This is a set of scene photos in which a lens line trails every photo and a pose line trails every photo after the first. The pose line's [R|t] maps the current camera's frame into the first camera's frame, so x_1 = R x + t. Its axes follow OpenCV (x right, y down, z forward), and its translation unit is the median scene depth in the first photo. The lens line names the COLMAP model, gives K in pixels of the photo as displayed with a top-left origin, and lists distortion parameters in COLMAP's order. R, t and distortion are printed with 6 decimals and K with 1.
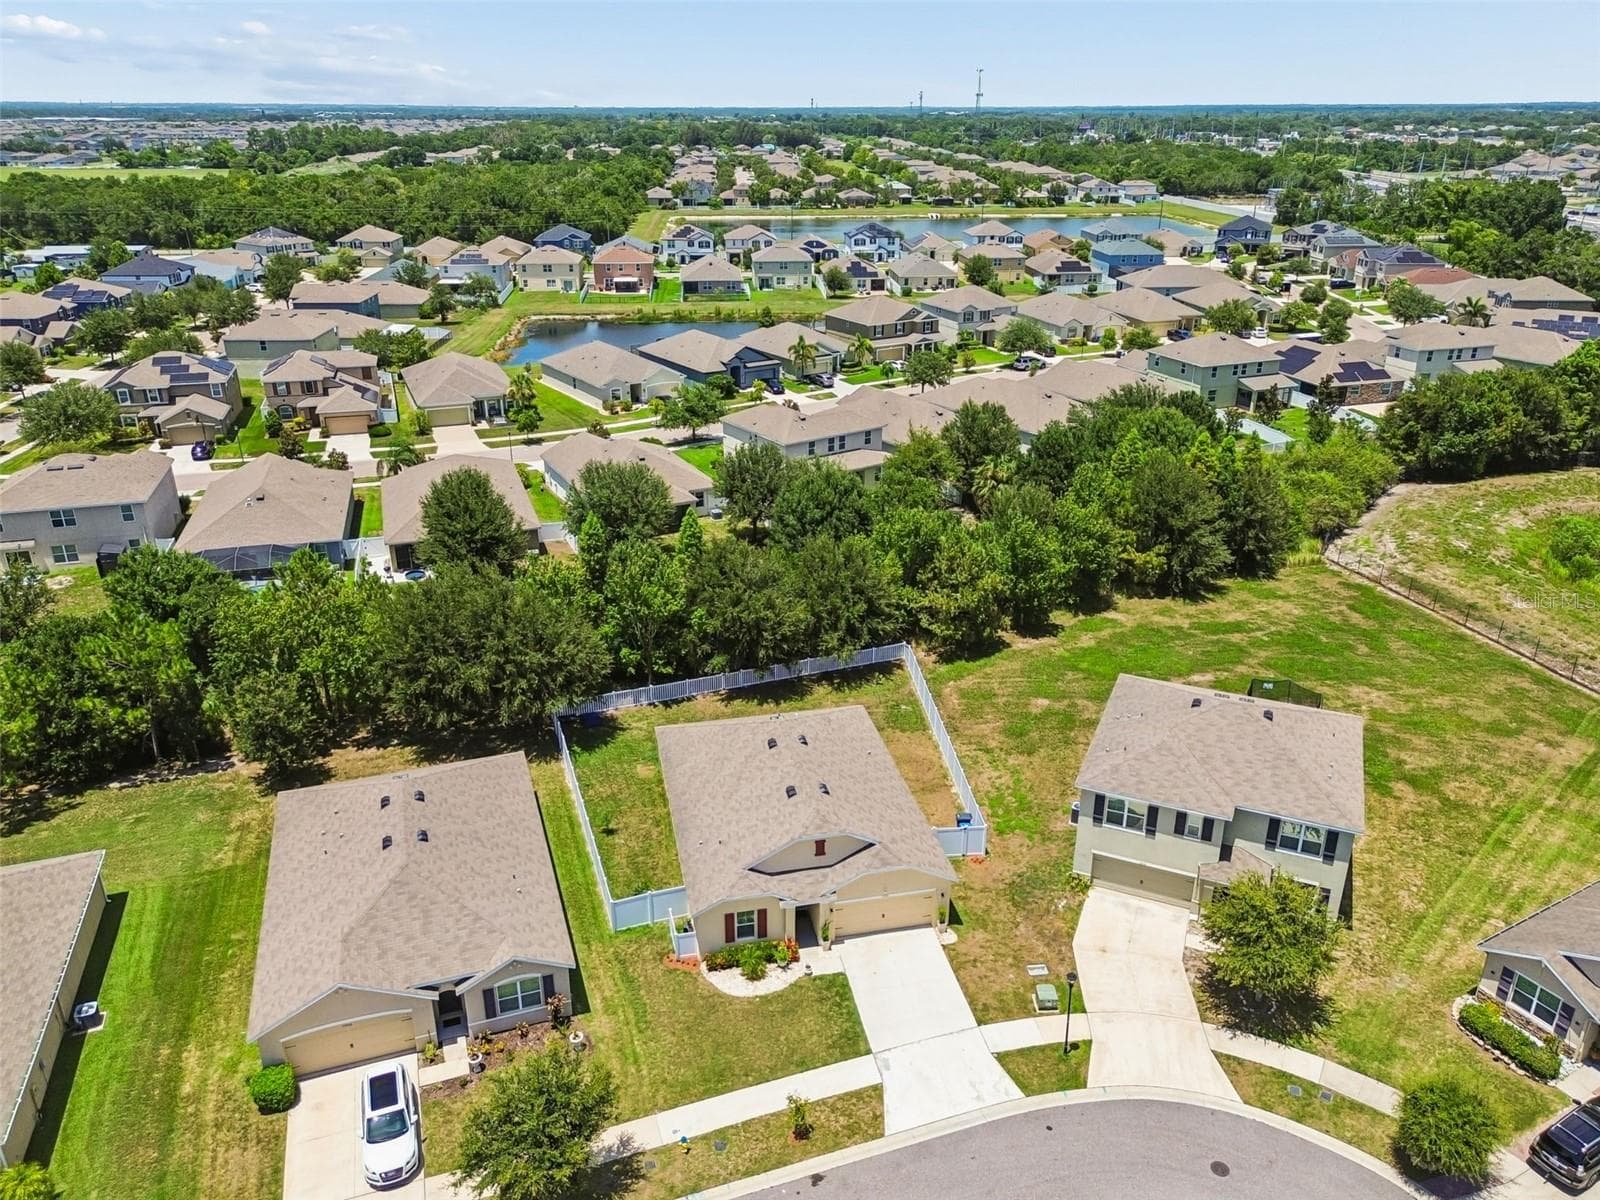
lens RADIAL K [[1184.3, 0, 785.6], [0, 1184.3, 596.1], [0, 0, 1]] dist [0.065147, -0.060983]
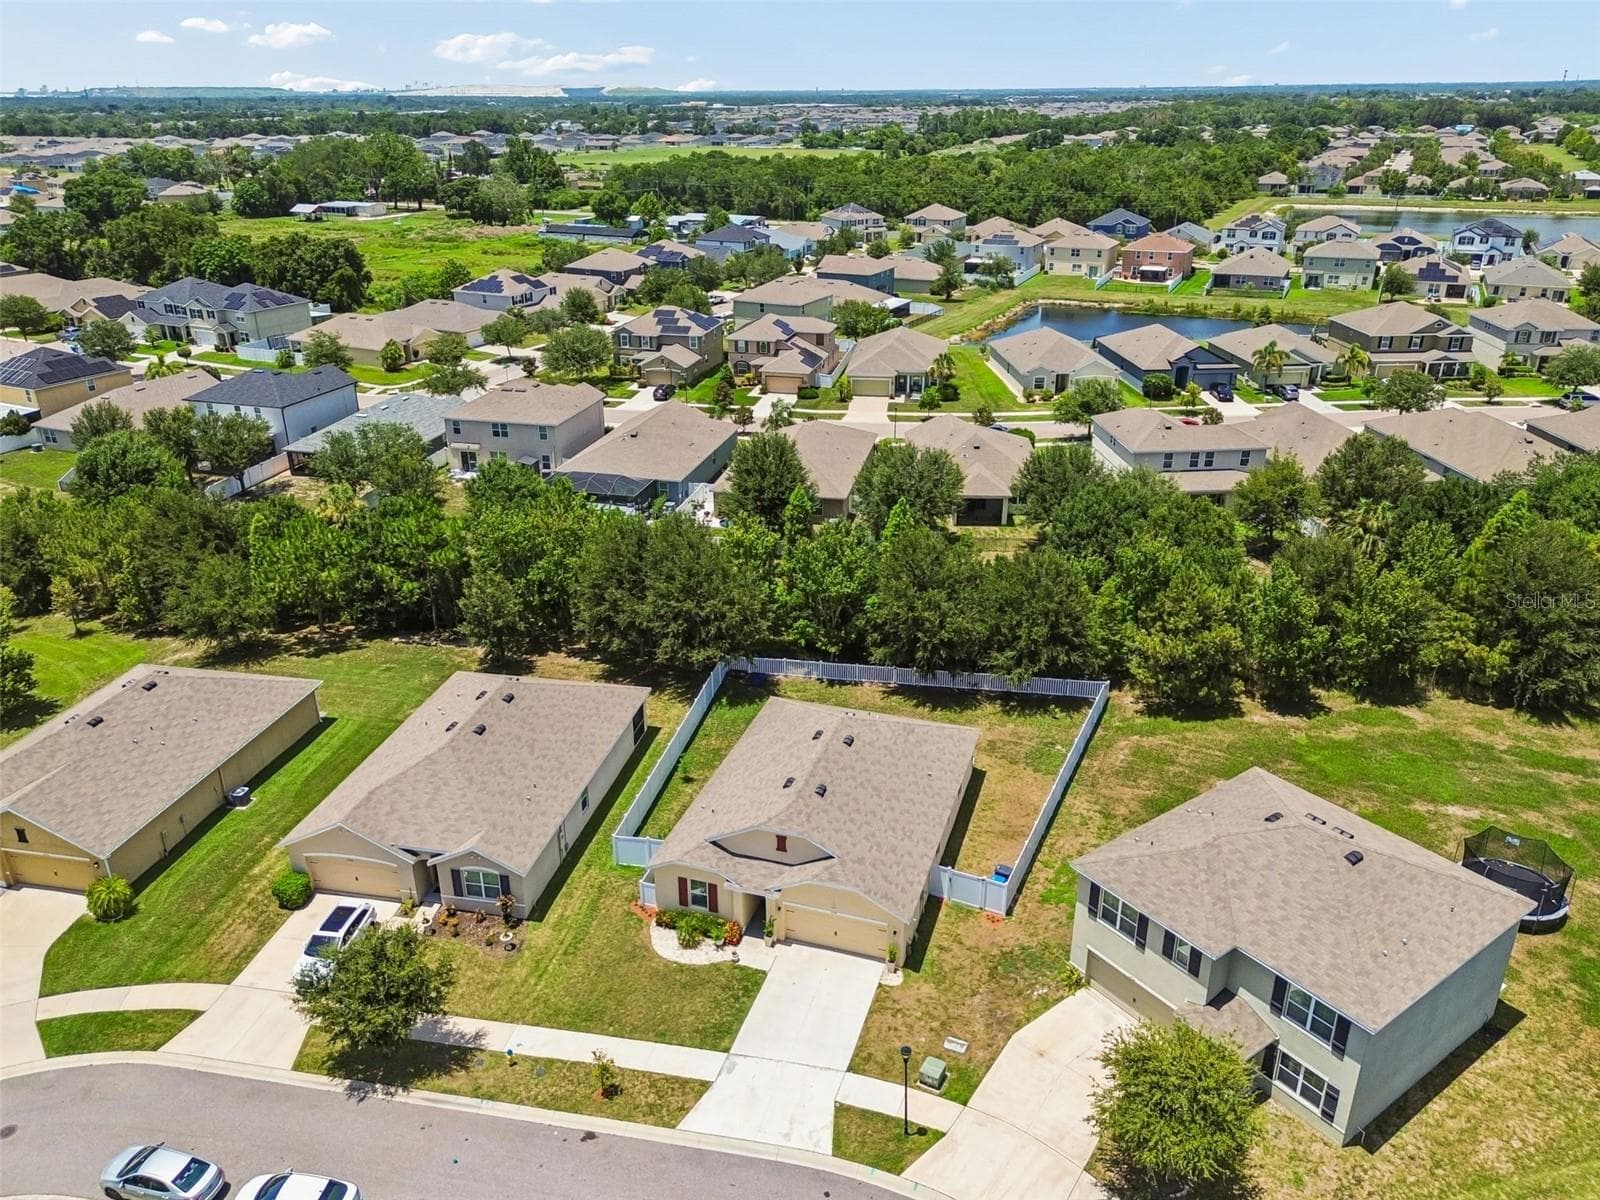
lens RADIAL K [[1184.3, 0, 785.6], [0, 1184.3, 596.1], [0, 0, 1]] dist [0.065147, -0.060983]
pose [[0.856211, 0.195852, -0.478063, 0.202484], [-0.189834, 0.979891, 0.061448, -0.021618], [0.480484, 0.038140, 0.876174, 0.059112]]
